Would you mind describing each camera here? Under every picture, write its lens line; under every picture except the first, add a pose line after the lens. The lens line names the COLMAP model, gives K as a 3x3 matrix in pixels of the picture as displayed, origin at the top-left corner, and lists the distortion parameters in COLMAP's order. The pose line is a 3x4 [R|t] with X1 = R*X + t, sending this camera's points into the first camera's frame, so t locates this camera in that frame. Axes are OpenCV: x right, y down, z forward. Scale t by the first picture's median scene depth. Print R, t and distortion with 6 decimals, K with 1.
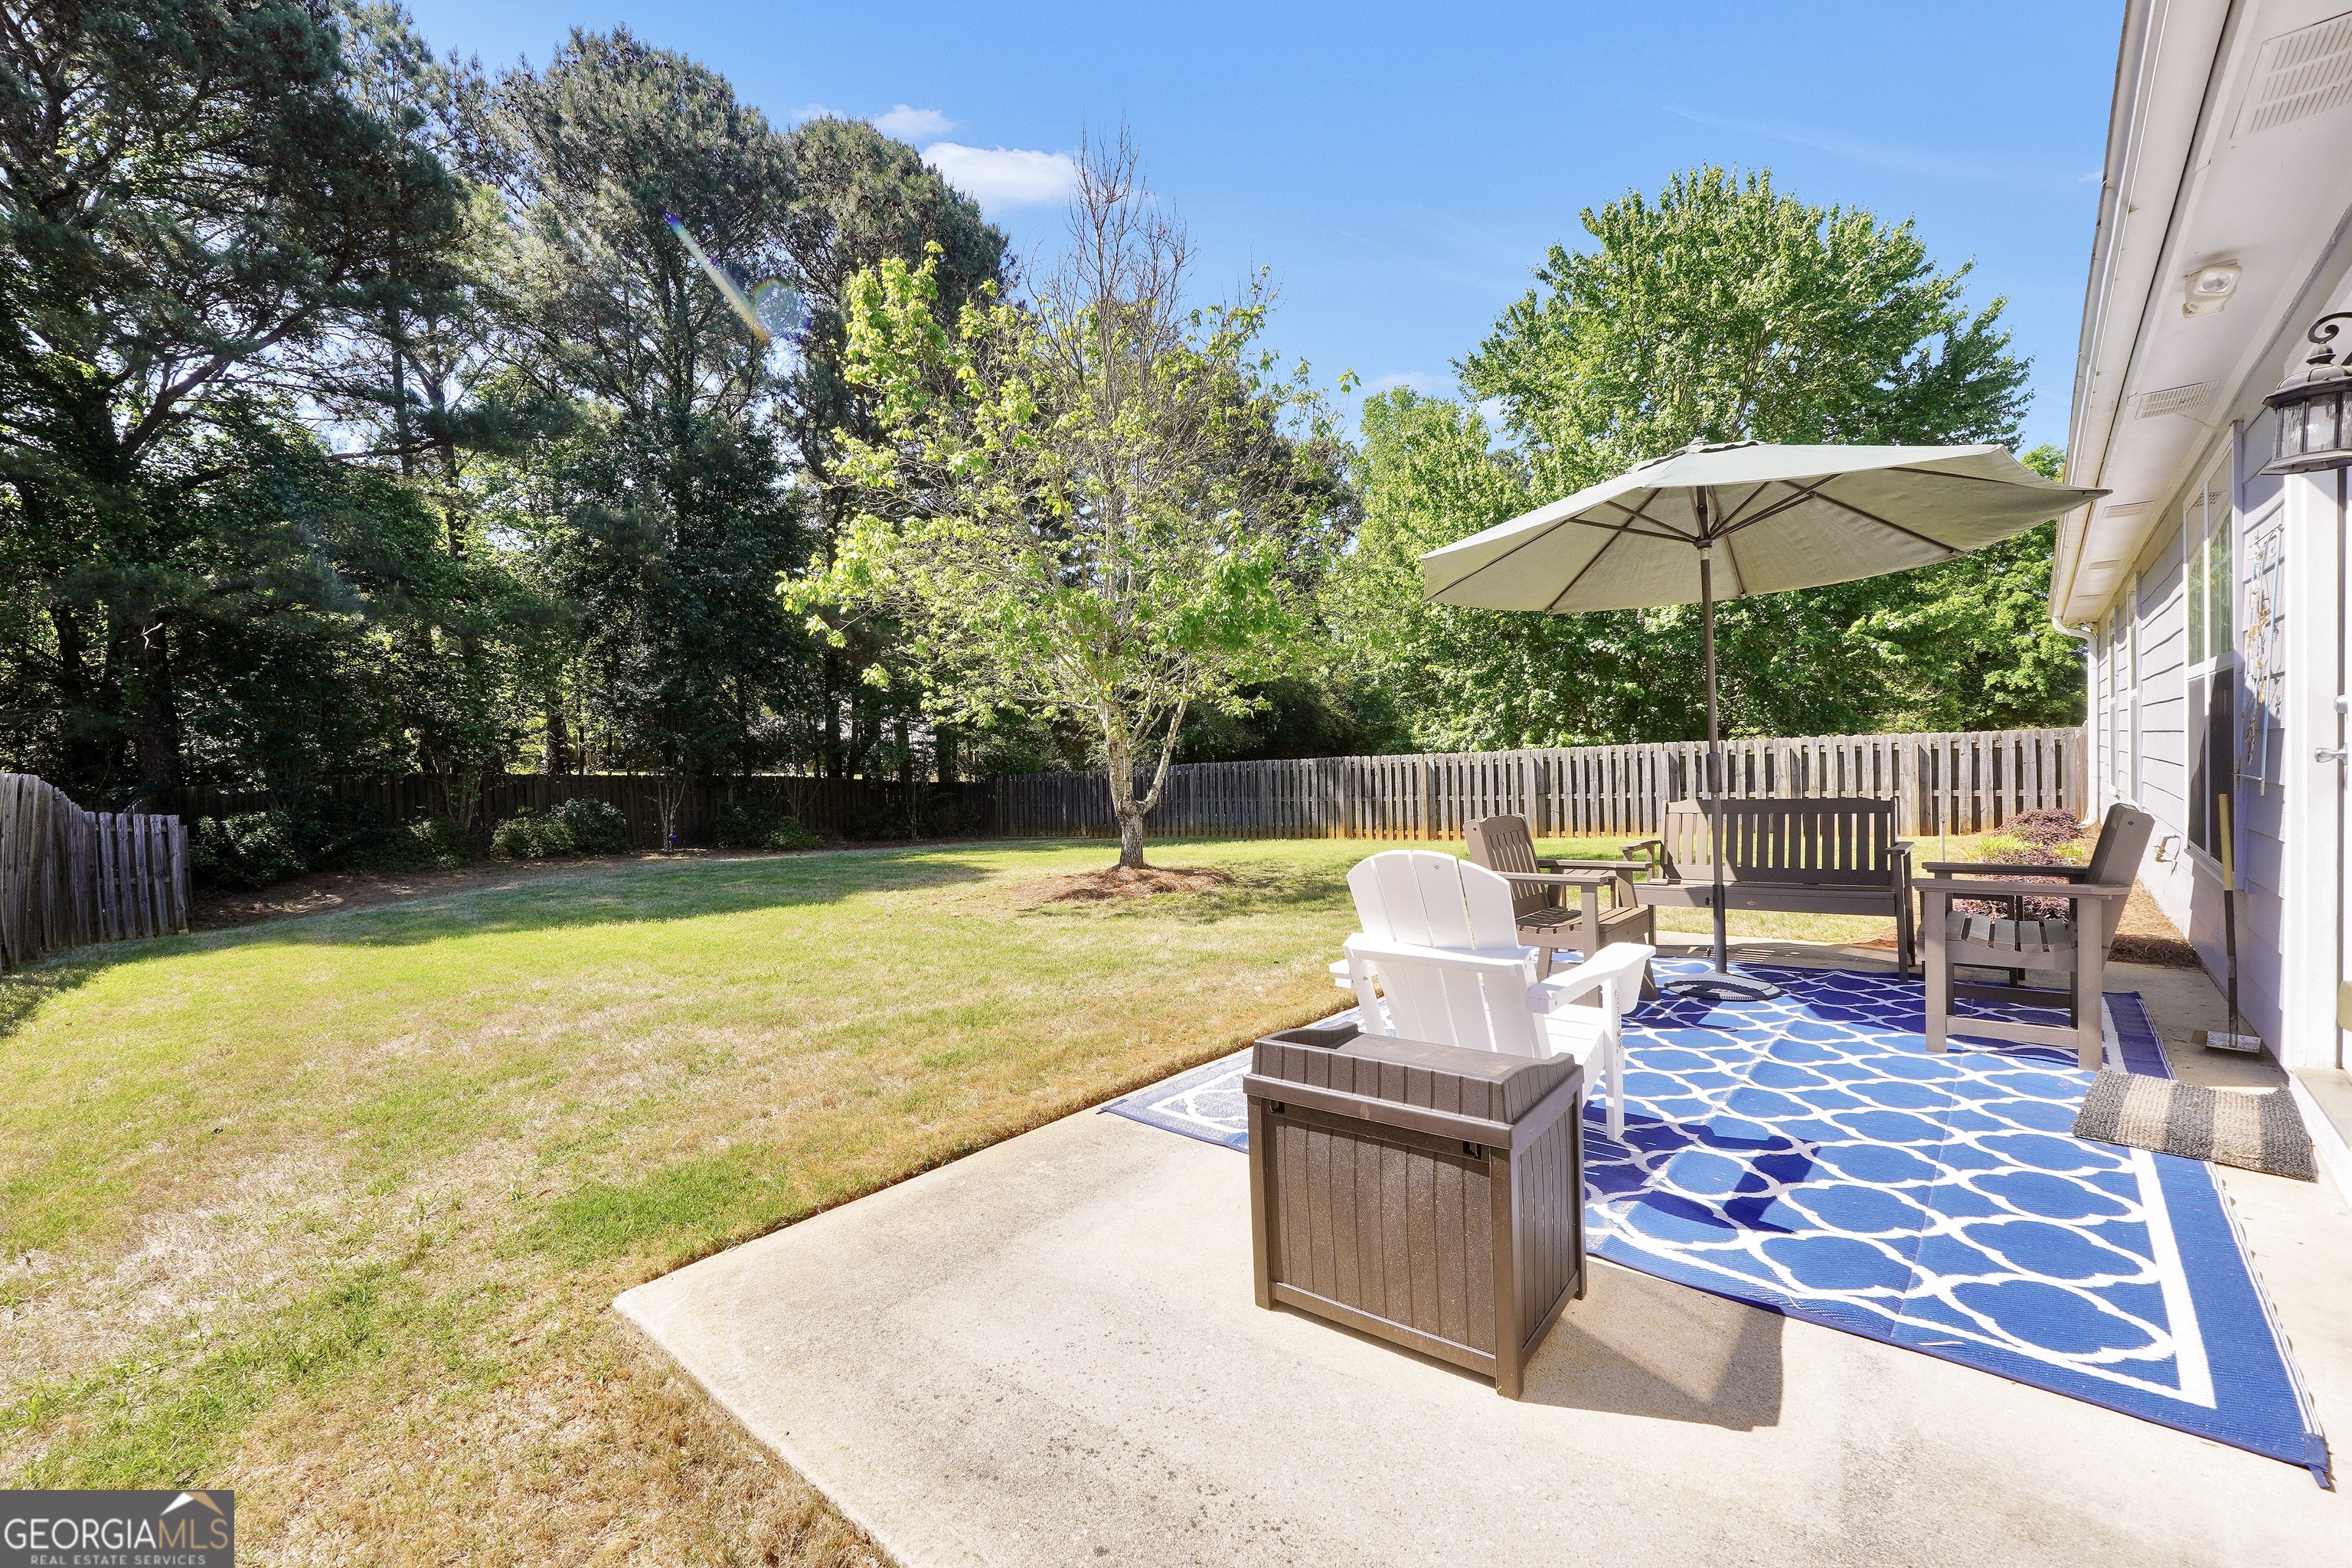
lens RADIAL K [[981.6, 0, 1174.7], [0, 981.6, 787.9], [0, 0, 1]] dist [-0.022030, 0.007572]
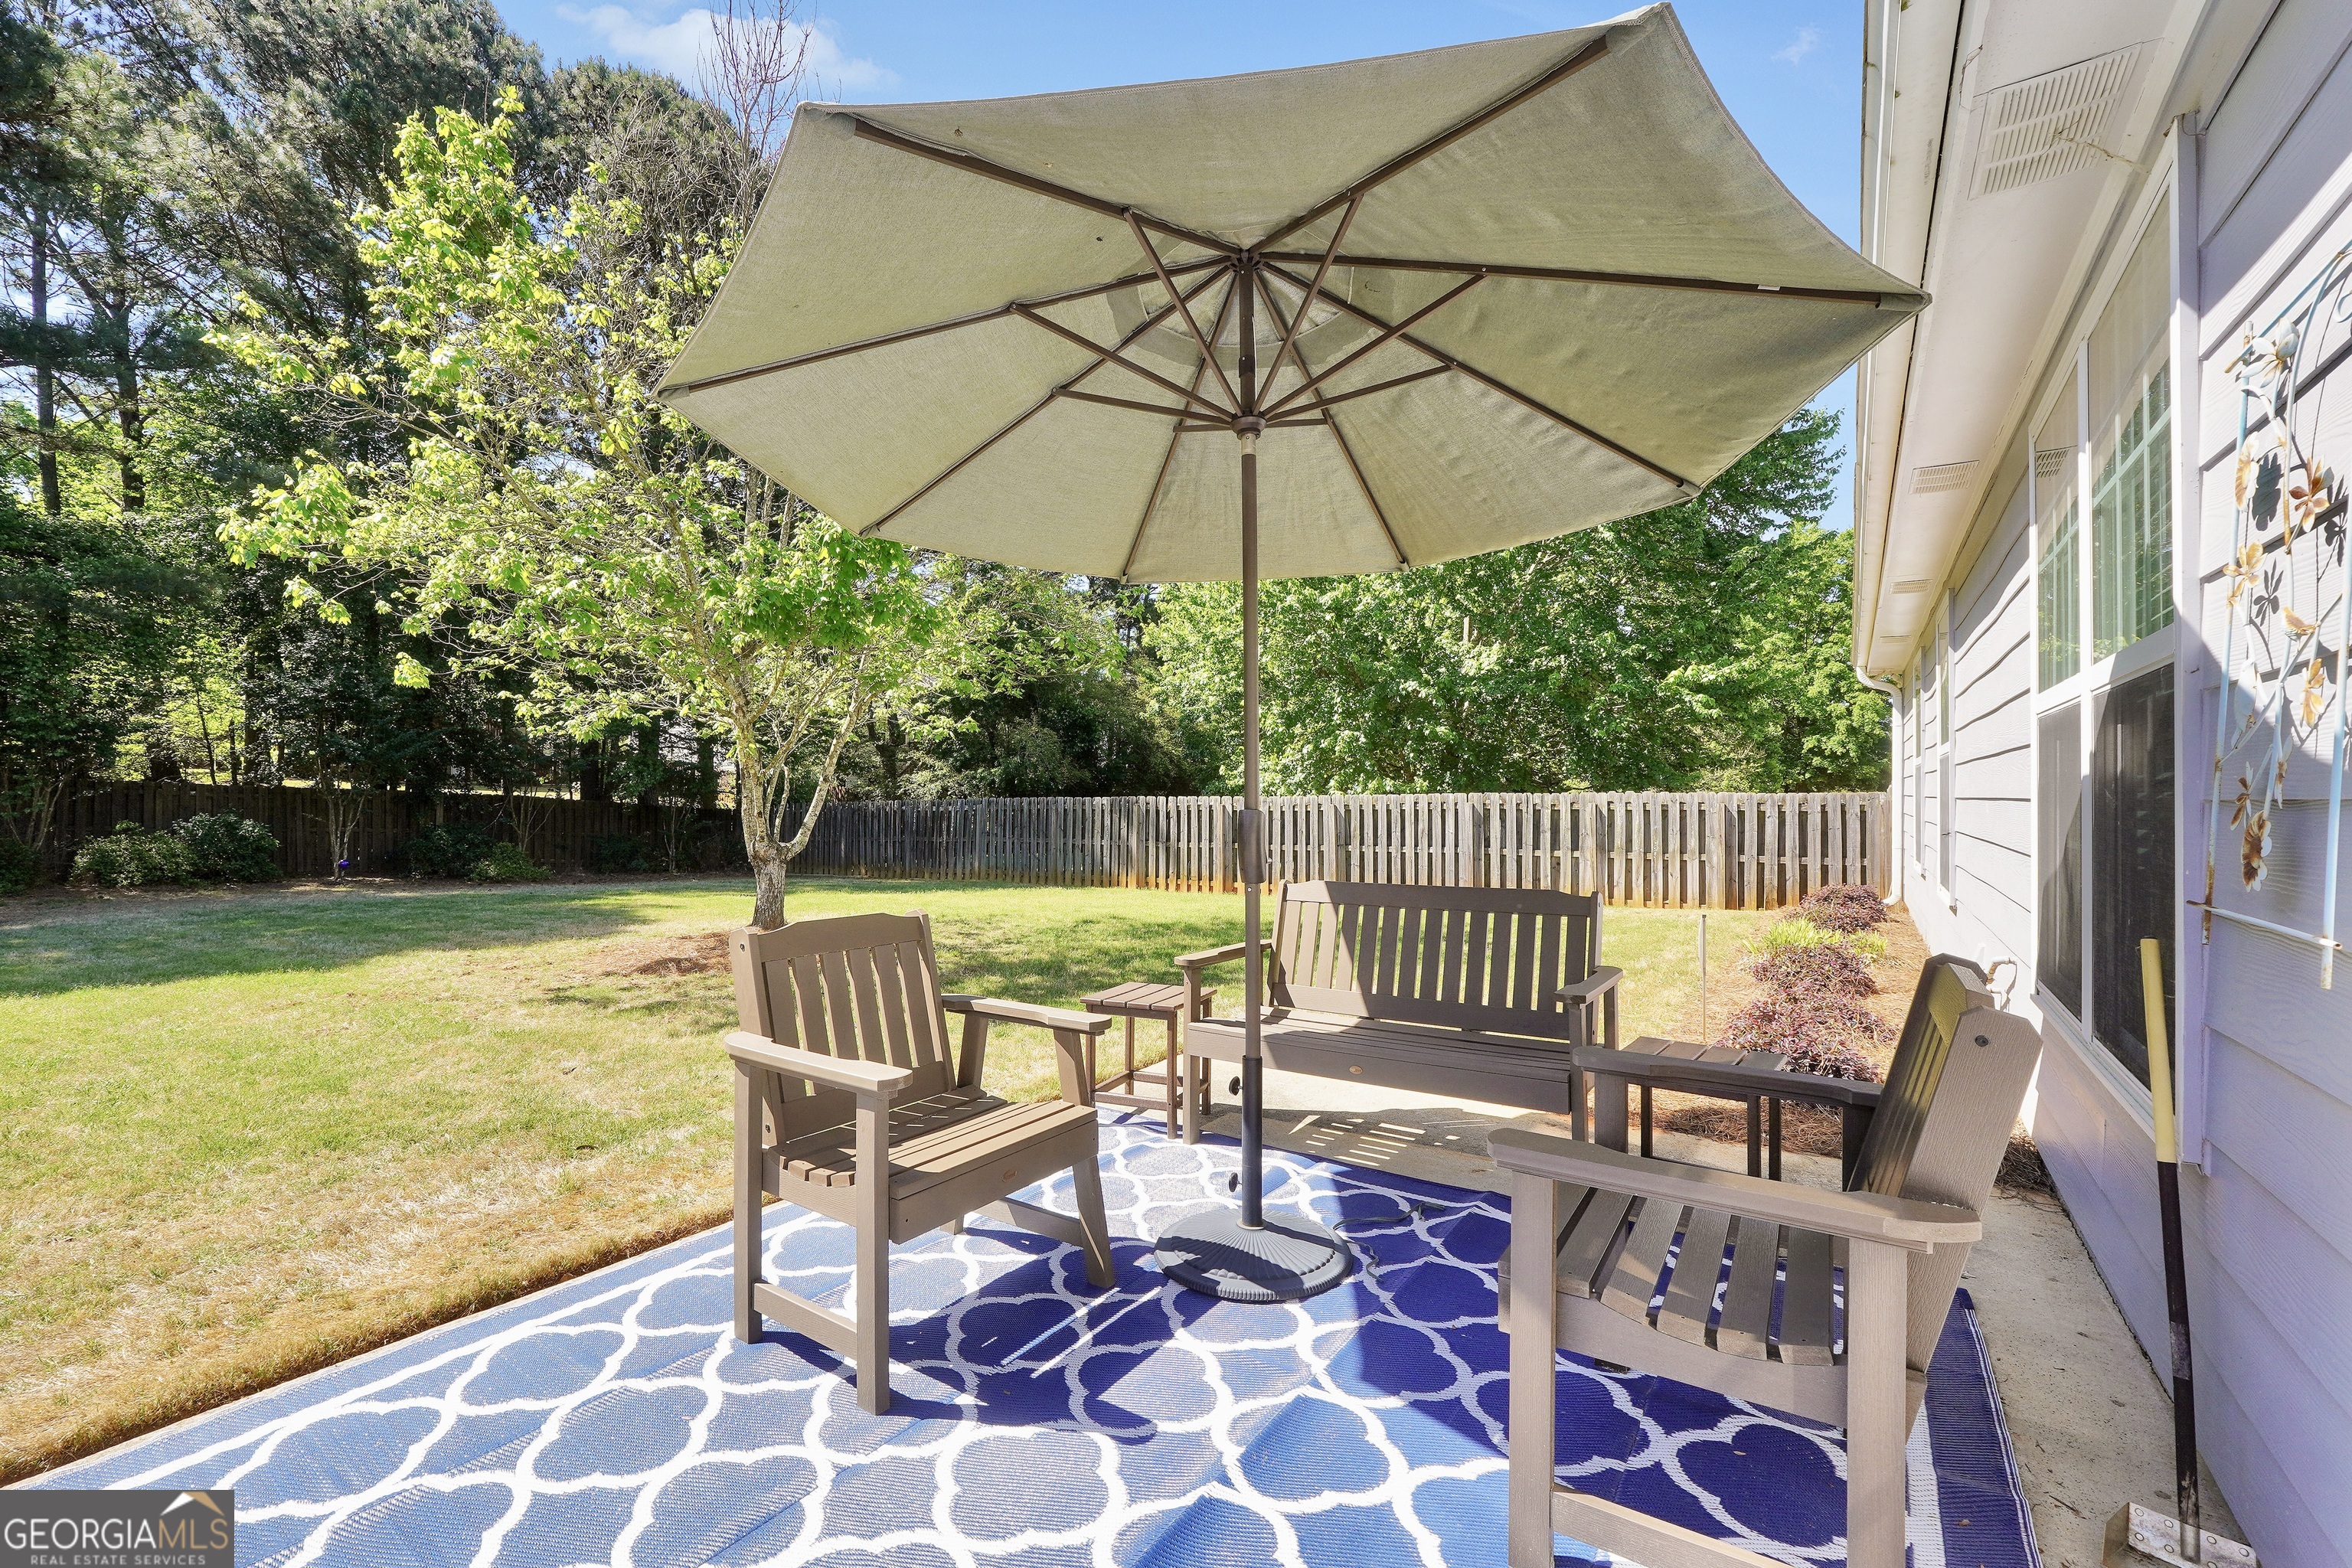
lens RADIAL K [[981.6, 0, 1174.7], [0, 981.6, 787.9], [0, 0, 1]] dist [-0.022030, 0.007572]
pose [[0.992332, 0.036915, 0.117959, 0.113200], [-0.032533, 0.998715, -0.038865, -0.006375], [-0.119242, 0.034730, 0.992258, 0.118745]]
